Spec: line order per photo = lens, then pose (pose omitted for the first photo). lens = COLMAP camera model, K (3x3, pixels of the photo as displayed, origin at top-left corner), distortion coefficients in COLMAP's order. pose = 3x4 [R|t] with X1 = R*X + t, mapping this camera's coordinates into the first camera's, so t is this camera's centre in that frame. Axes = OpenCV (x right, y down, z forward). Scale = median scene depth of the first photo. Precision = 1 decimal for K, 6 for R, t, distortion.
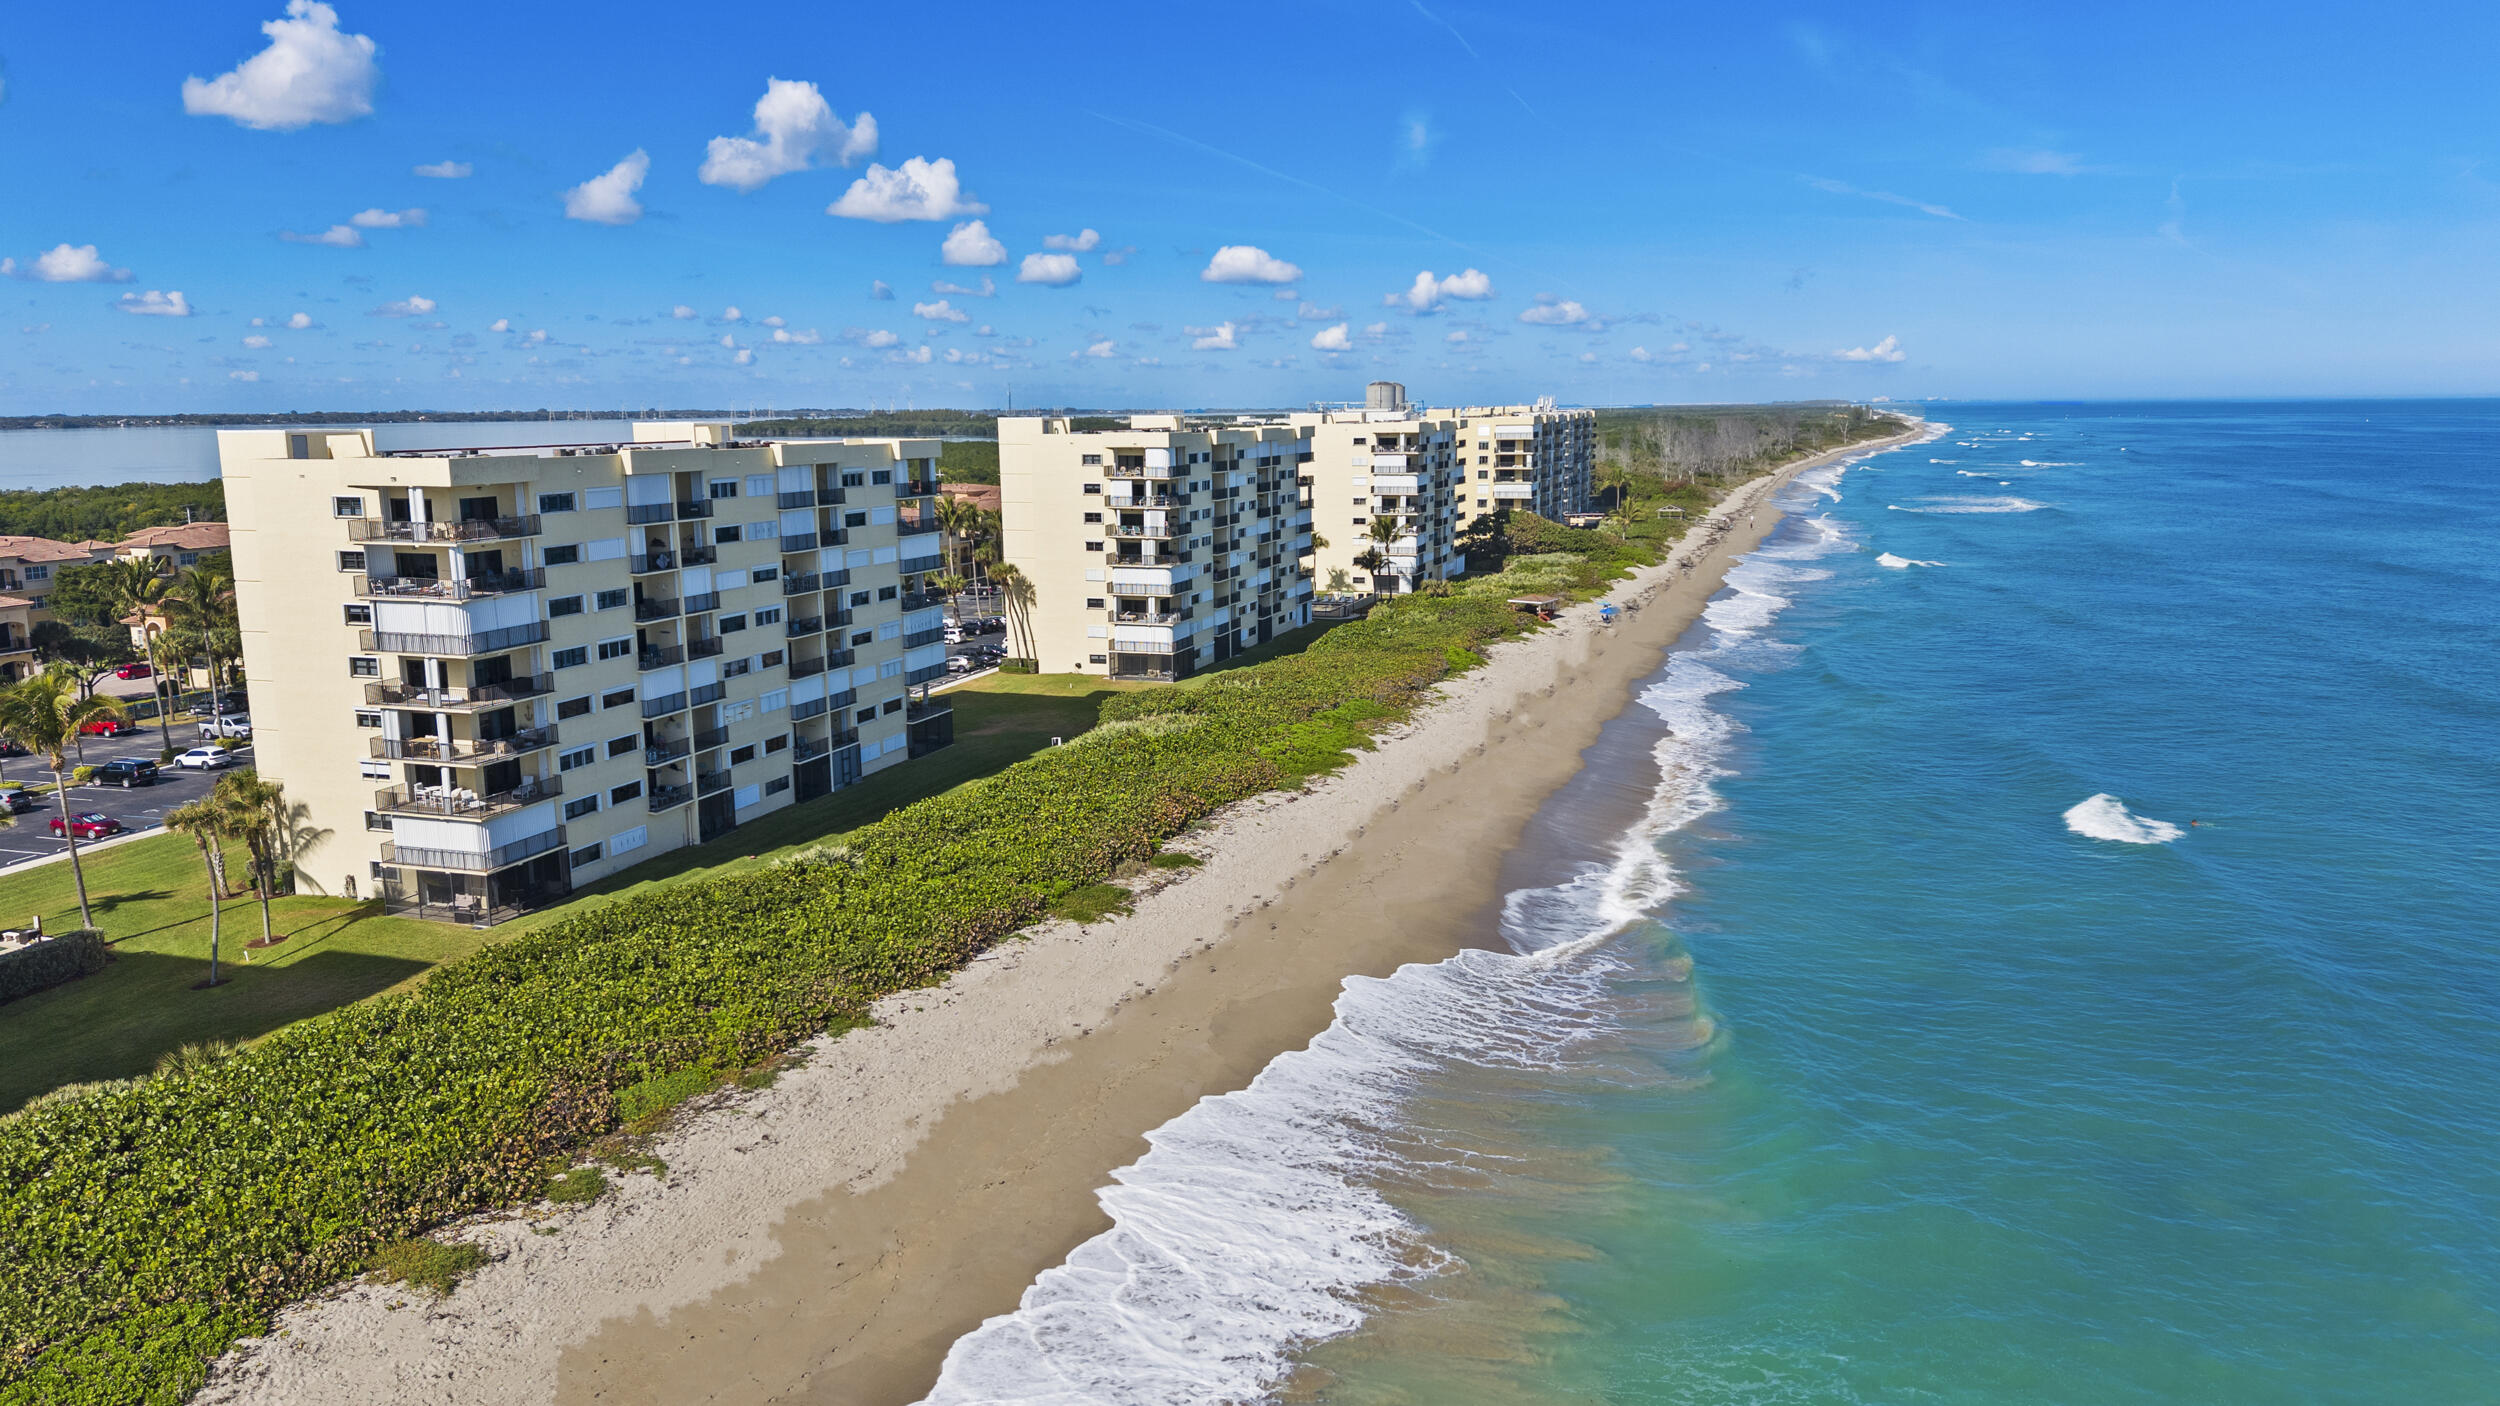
lens RADIAL K [[1650.1, 0, 1234.1], [0, 1650.1, 720.3], [0, 0, 1]] dist [0.021706, -0.033033]
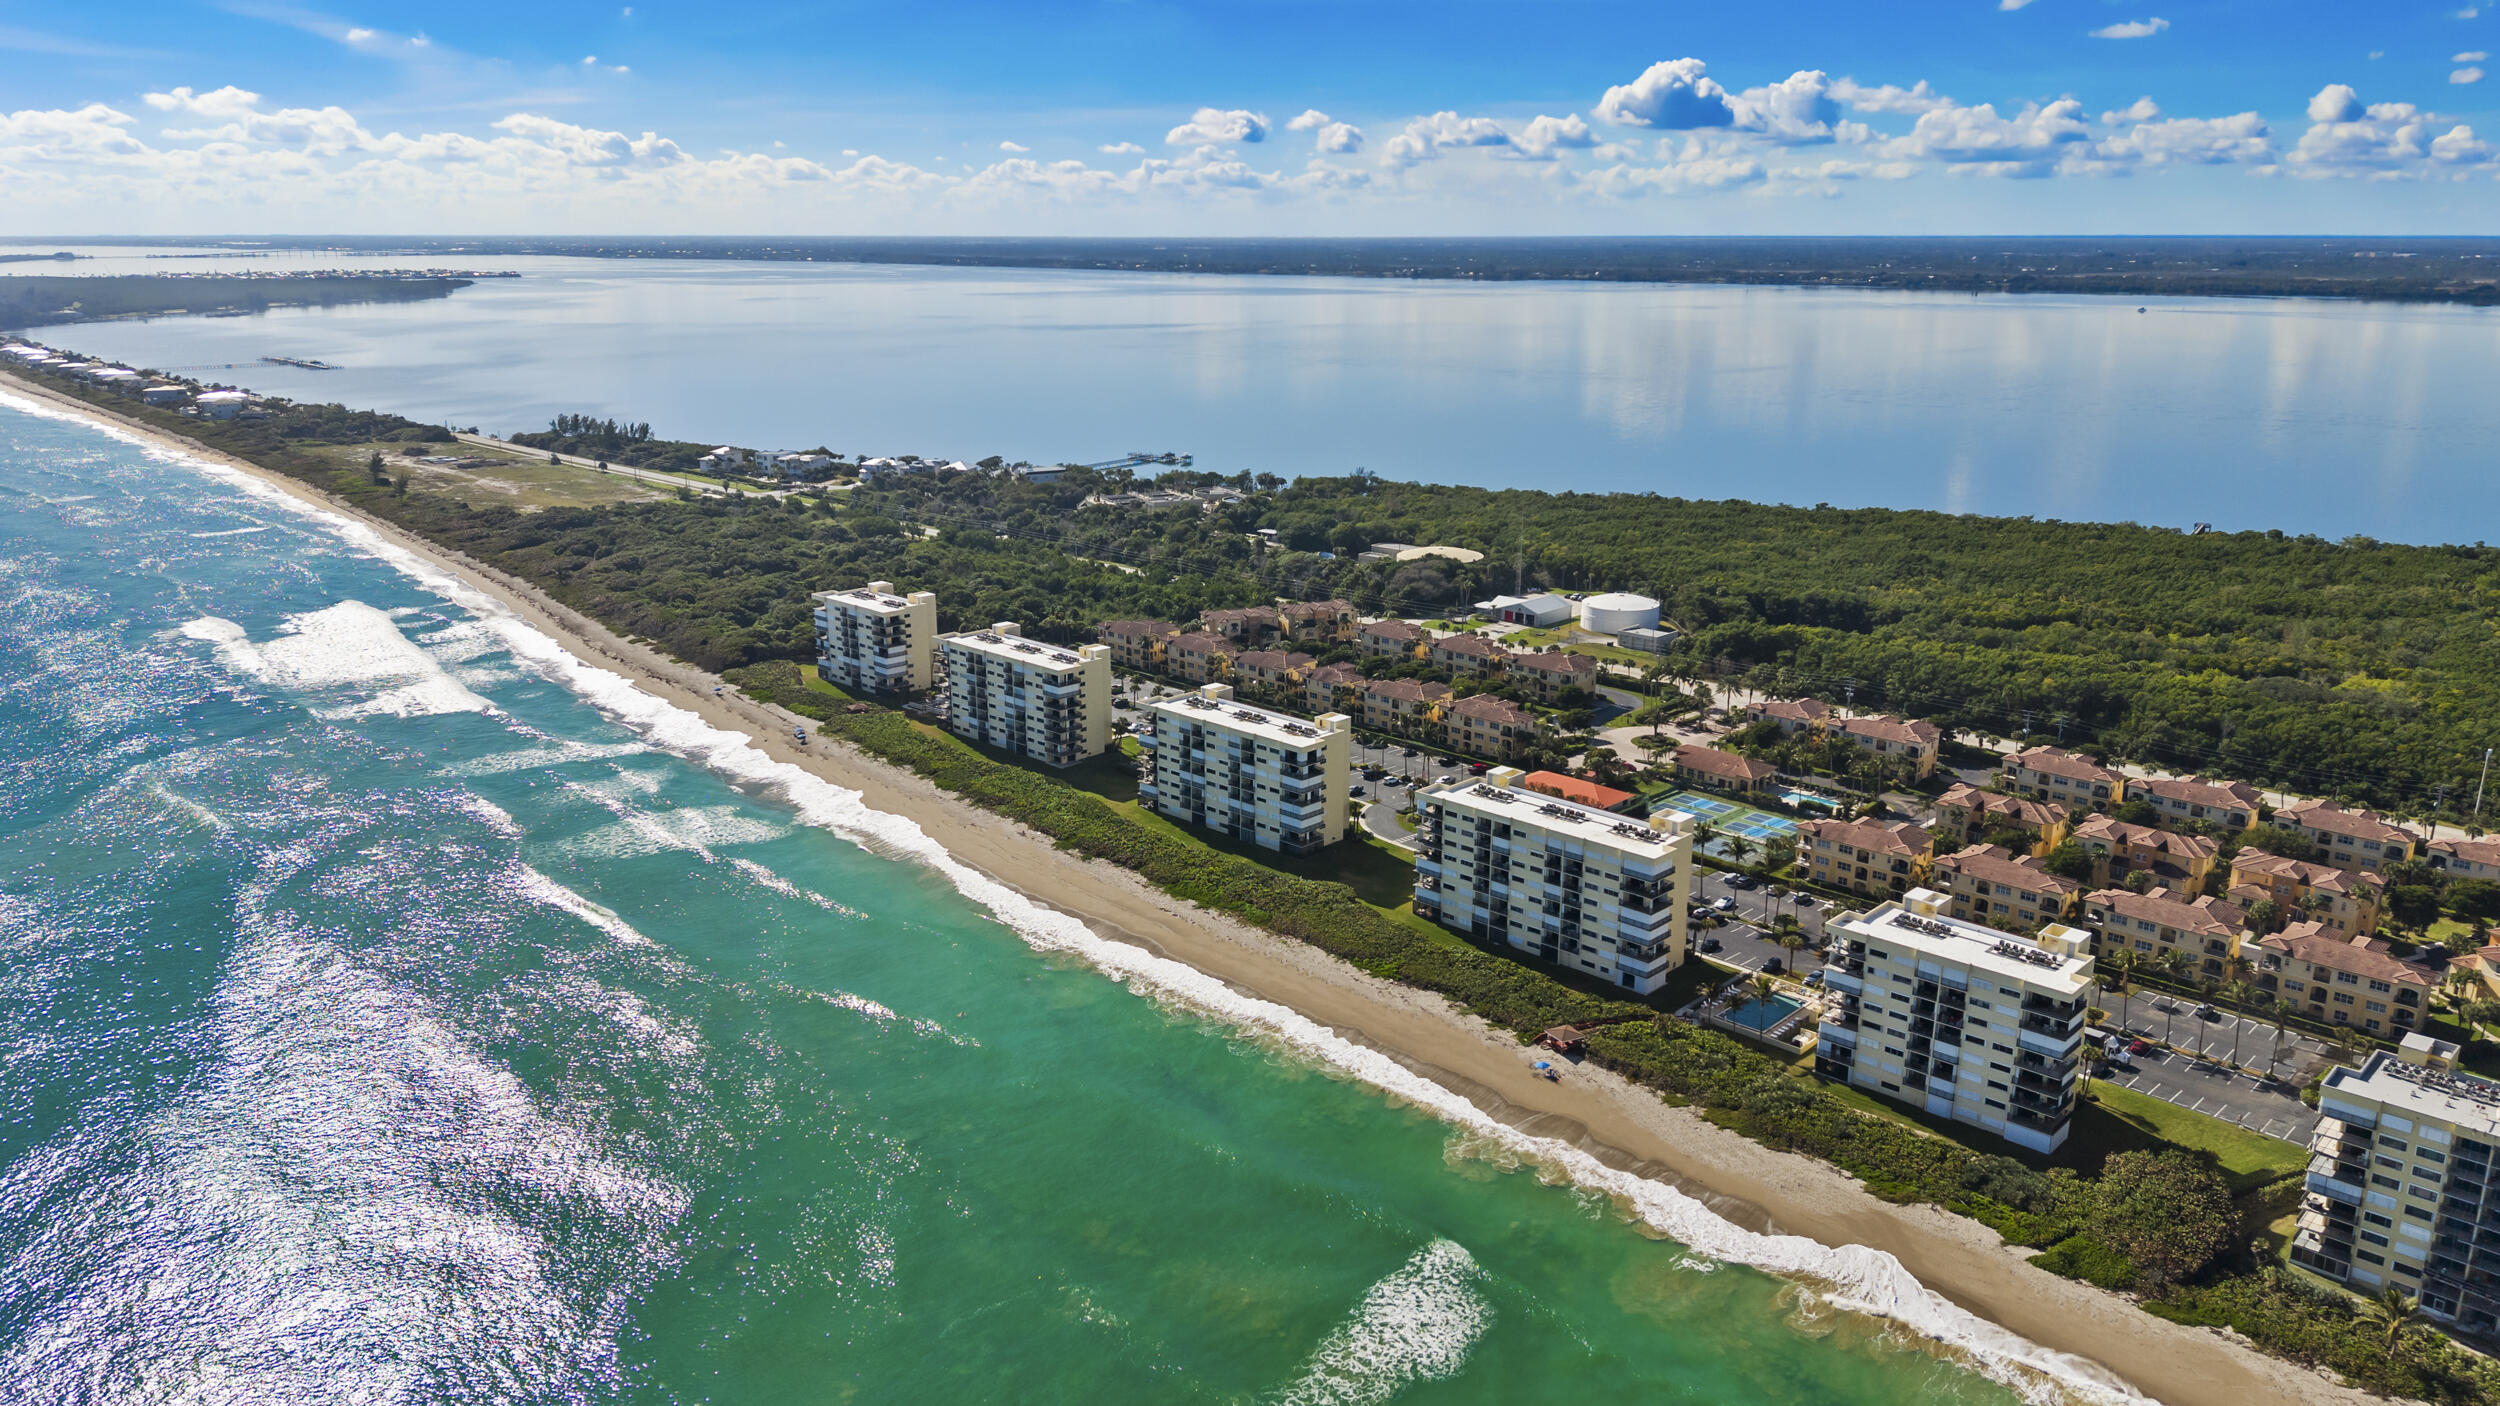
lens RADIAL K [[1720.6, 0, 1247.2], [0, 1720.6, 729.9], [0, 0, 1]] dist [-0.005627, -0.006591]
pose [[-0.425597, 0.265745, -0.865012, 2.664557], [-0.159848, 0.918797, 0.360916, -1.408575], [0.890683, 0.291876, -0.348559, 2.261376]]
